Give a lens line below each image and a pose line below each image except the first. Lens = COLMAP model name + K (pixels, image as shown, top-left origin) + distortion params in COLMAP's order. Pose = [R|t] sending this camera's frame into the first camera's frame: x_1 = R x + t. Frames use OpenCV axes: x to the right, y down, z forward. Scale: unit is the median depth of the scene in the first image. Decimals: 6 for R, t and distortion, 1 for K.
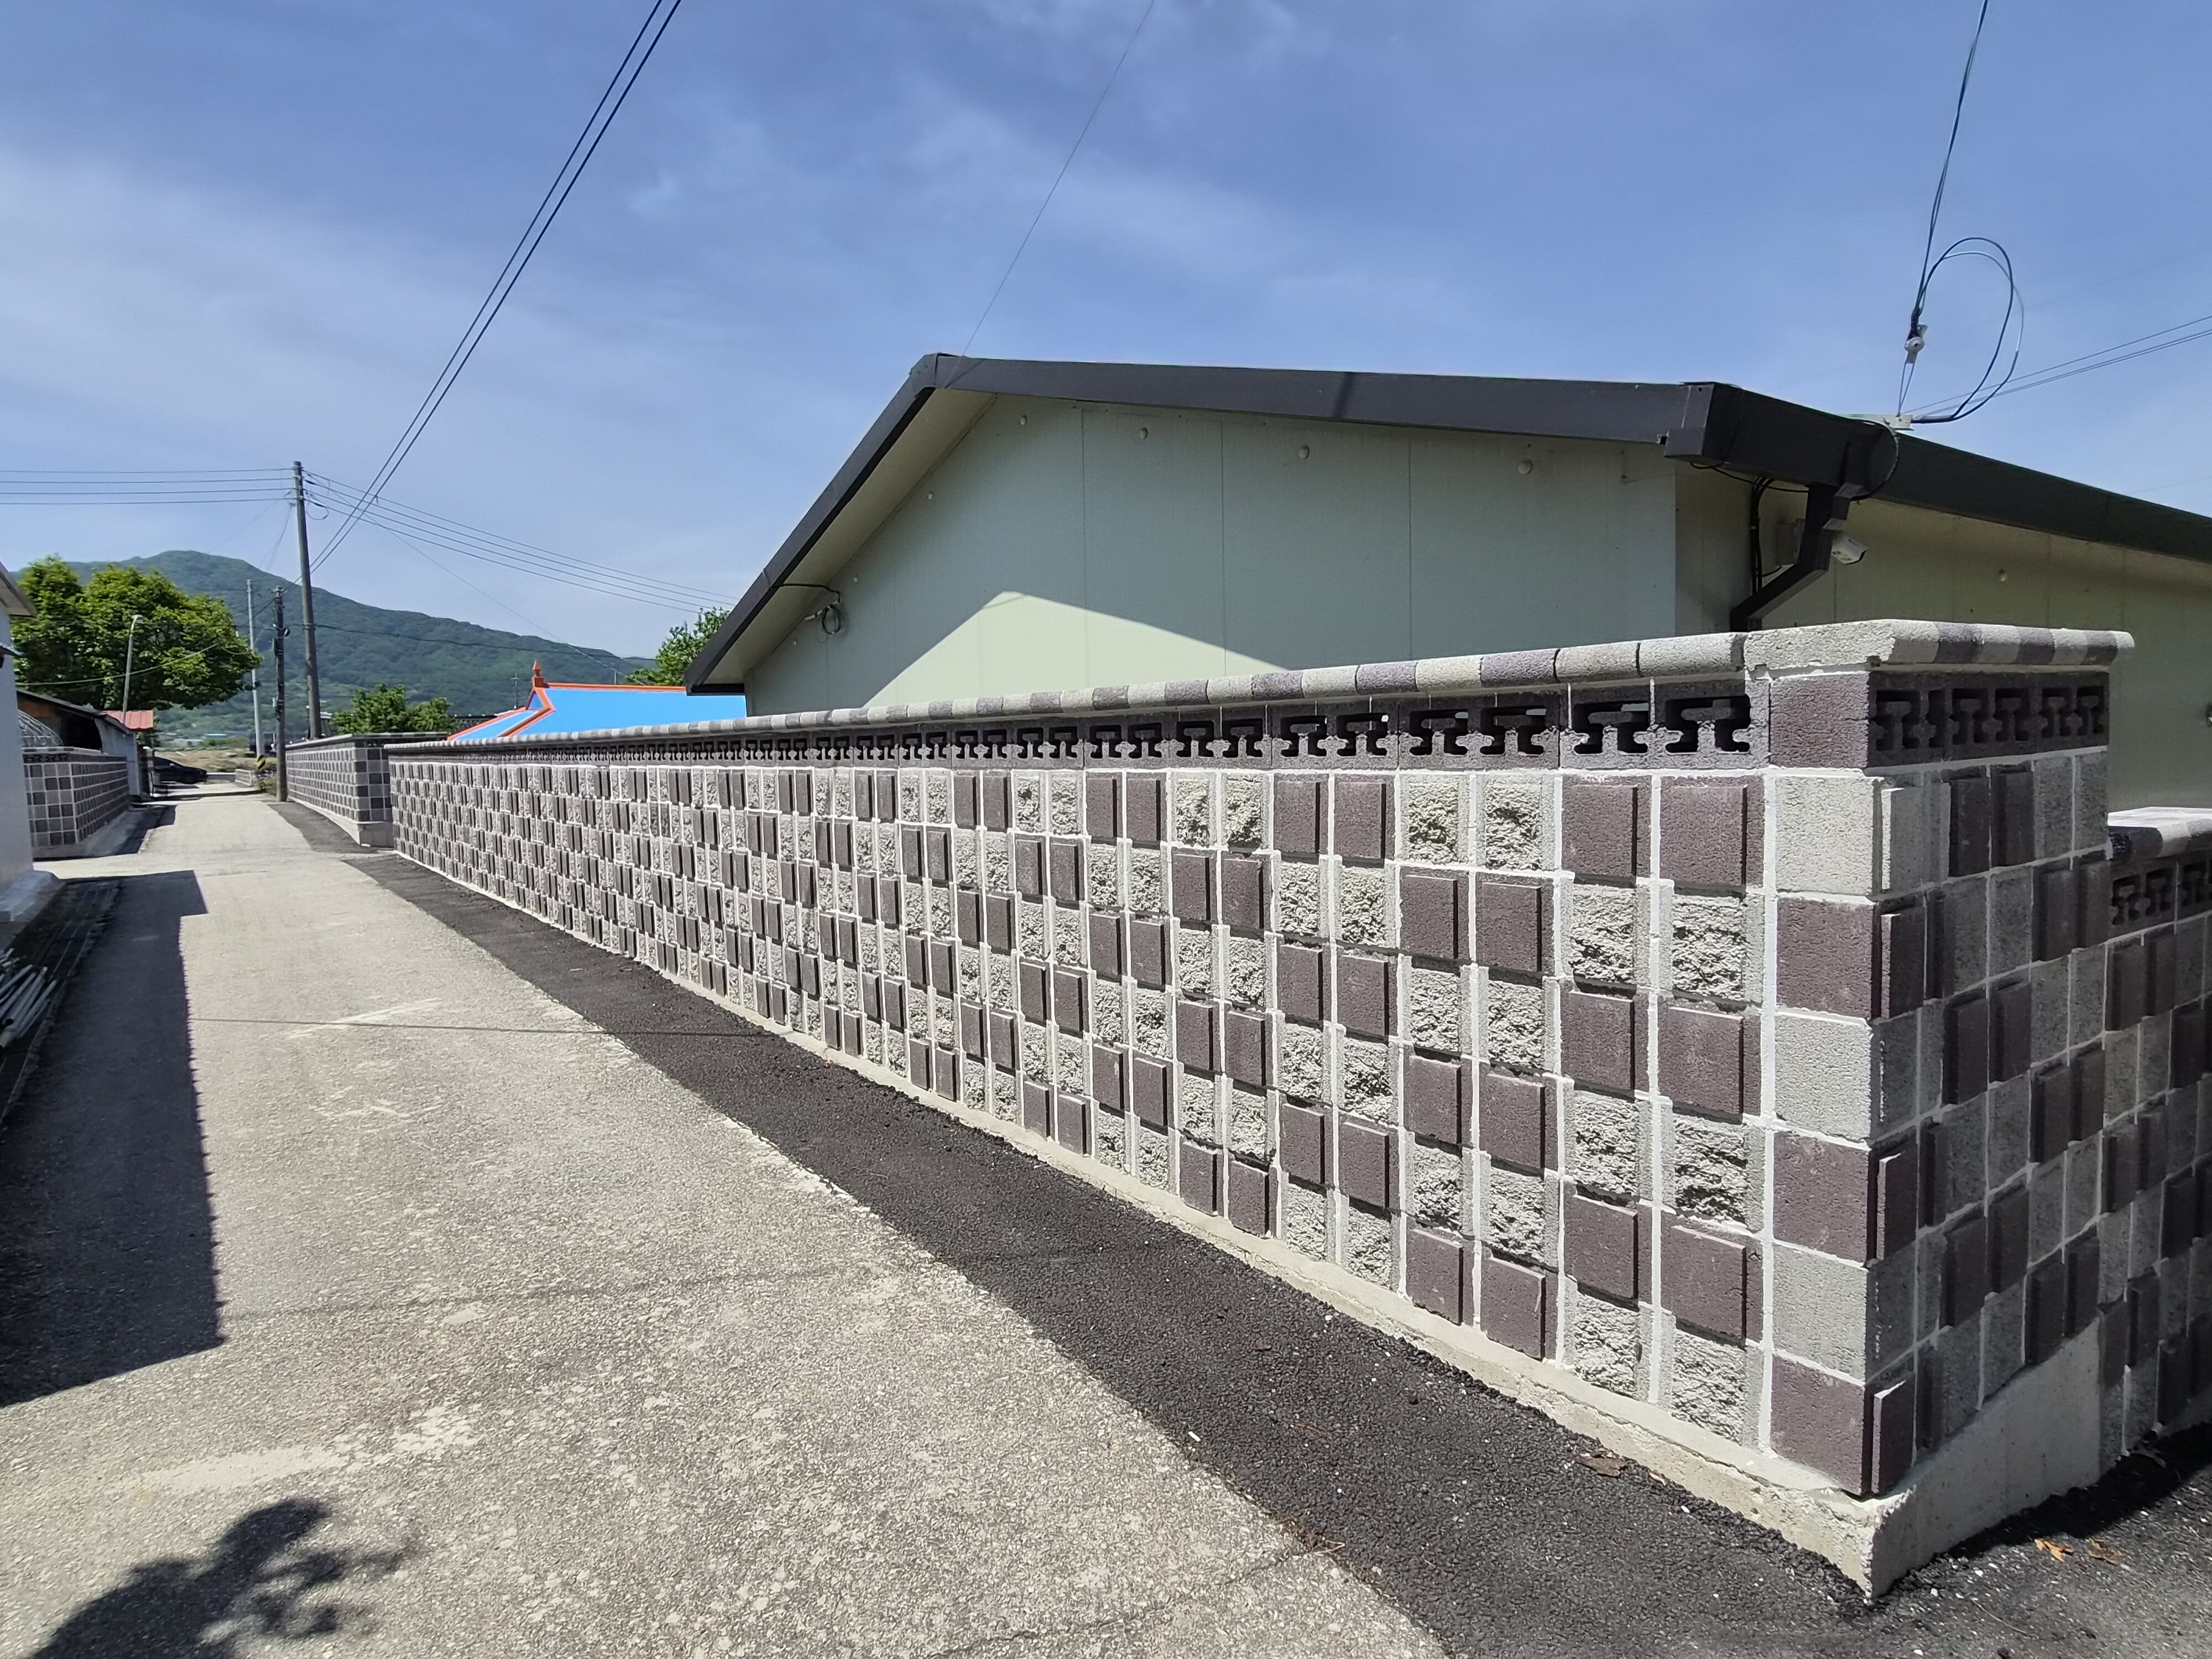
lens RADIAL K [[1272.9, 0, 1083.9], [0, 1272.9, 843.3], [0, 0, 1]] dist [-0.002814, 0.002454]
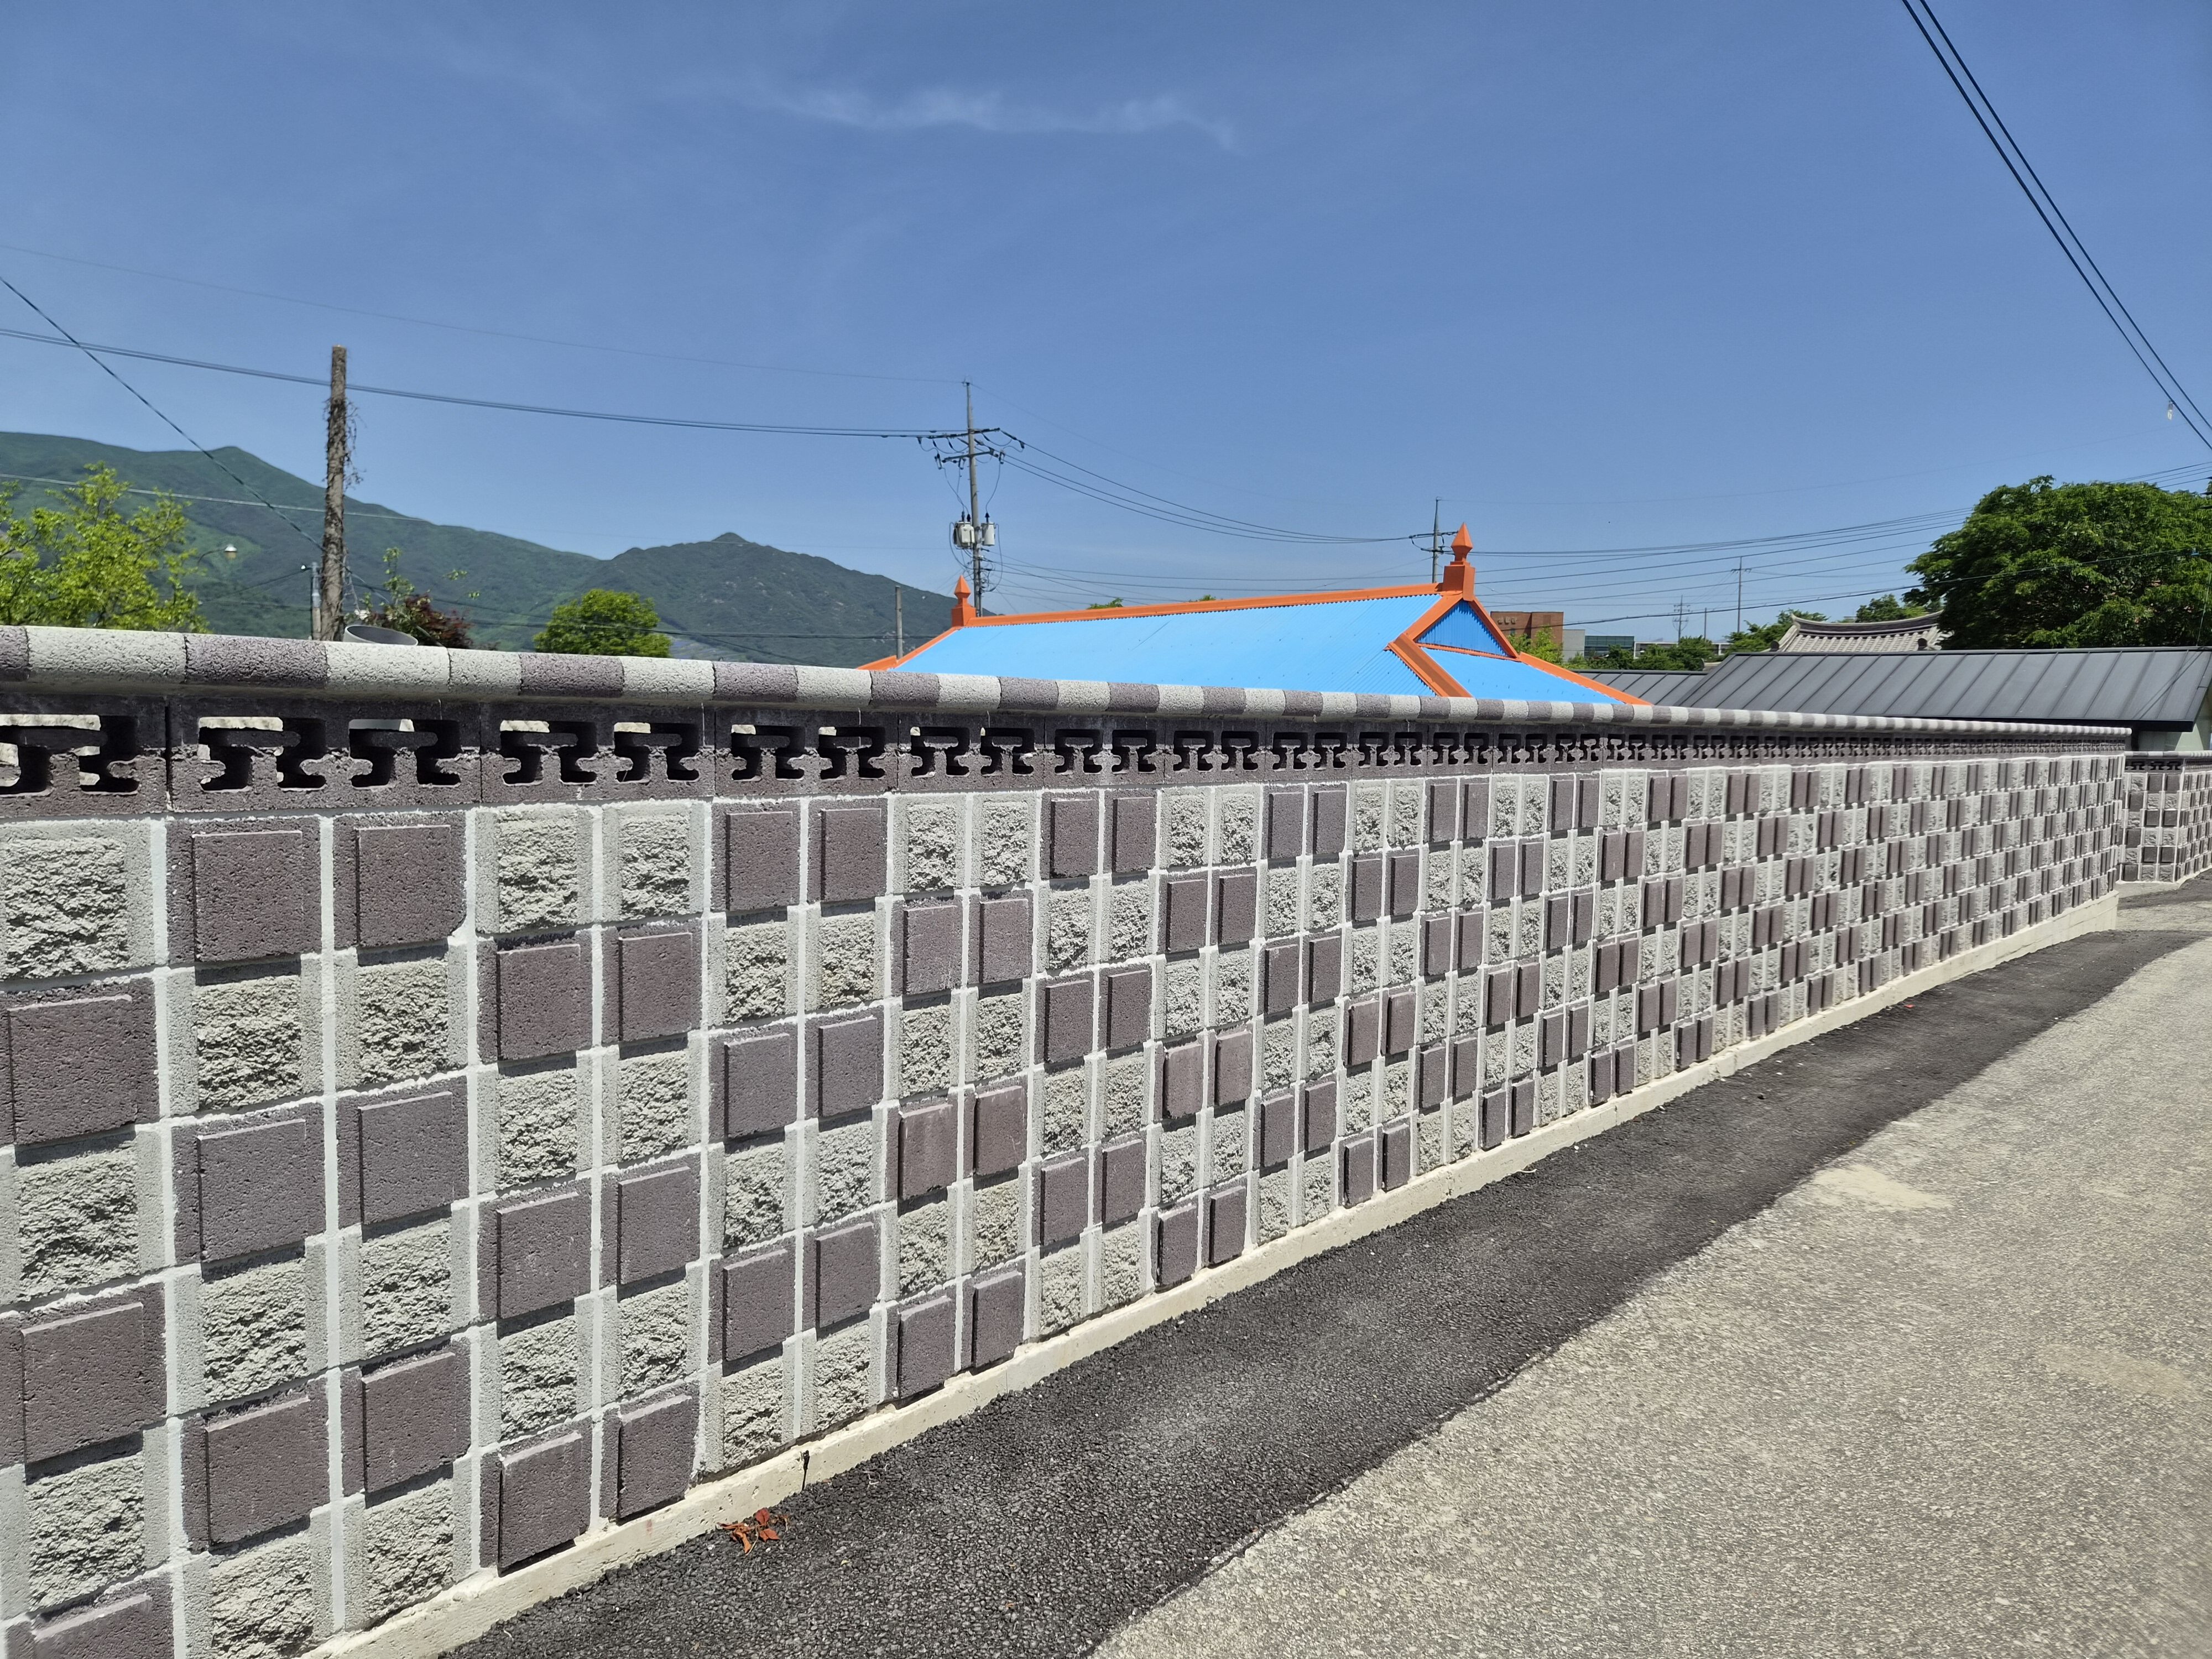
lens RADIAL K [[1446.8, 0, 1098.5], [0, 1446.8, 837.7], [0, 0, 1]] dist [-0.004038, -0.000258]
pose [[-0.216396, -0.026348, 0.975950, -1.106373], [0.089807, 0.994860, 0.046771, -0.090793], [-0.972166, 0.097768, -0.212918, 1.572381]]
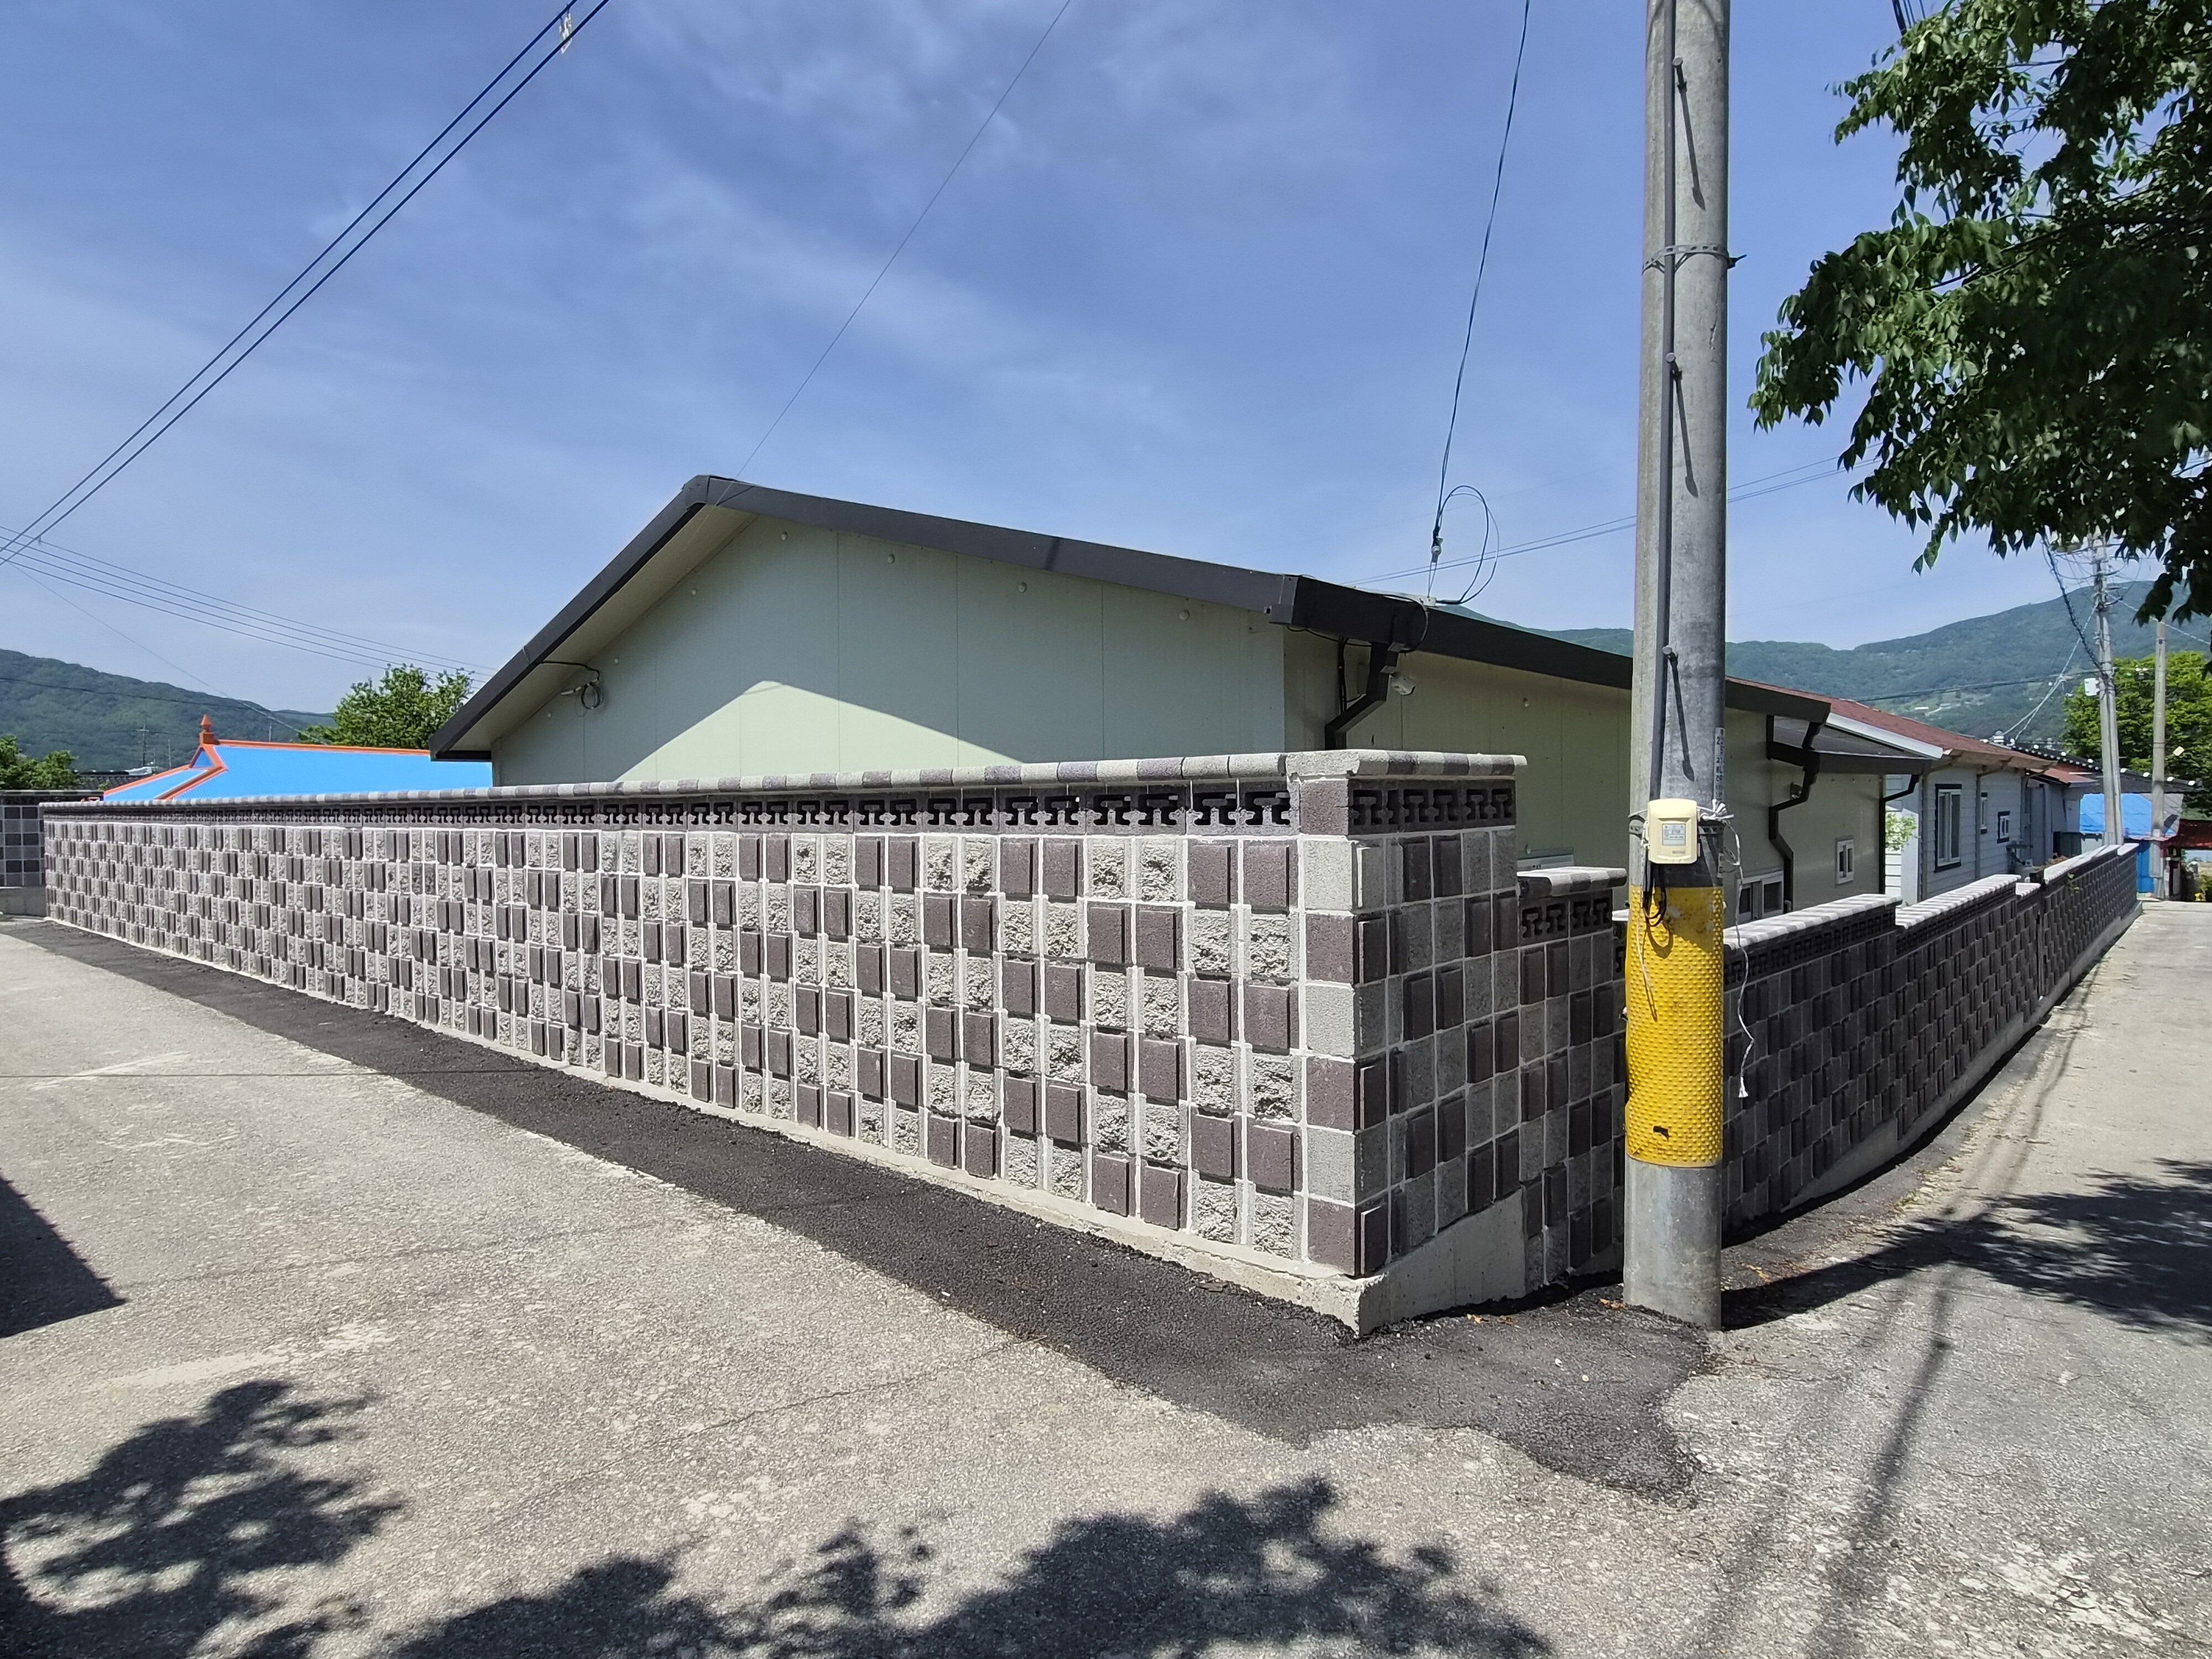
lens RADIAL K [[1272.9, 0, 1106.0], [0, 1272.9, 814.1], [0, 0, 1]] dist [-0.002814, 0.002454]
pose [[0.971926, 0.016612, 0.234700, -0.068900], [0.002206, 0.996817, -0.079692, 0.032634], [-0.235276, 0.077973, 0.968796, -0.396057]]
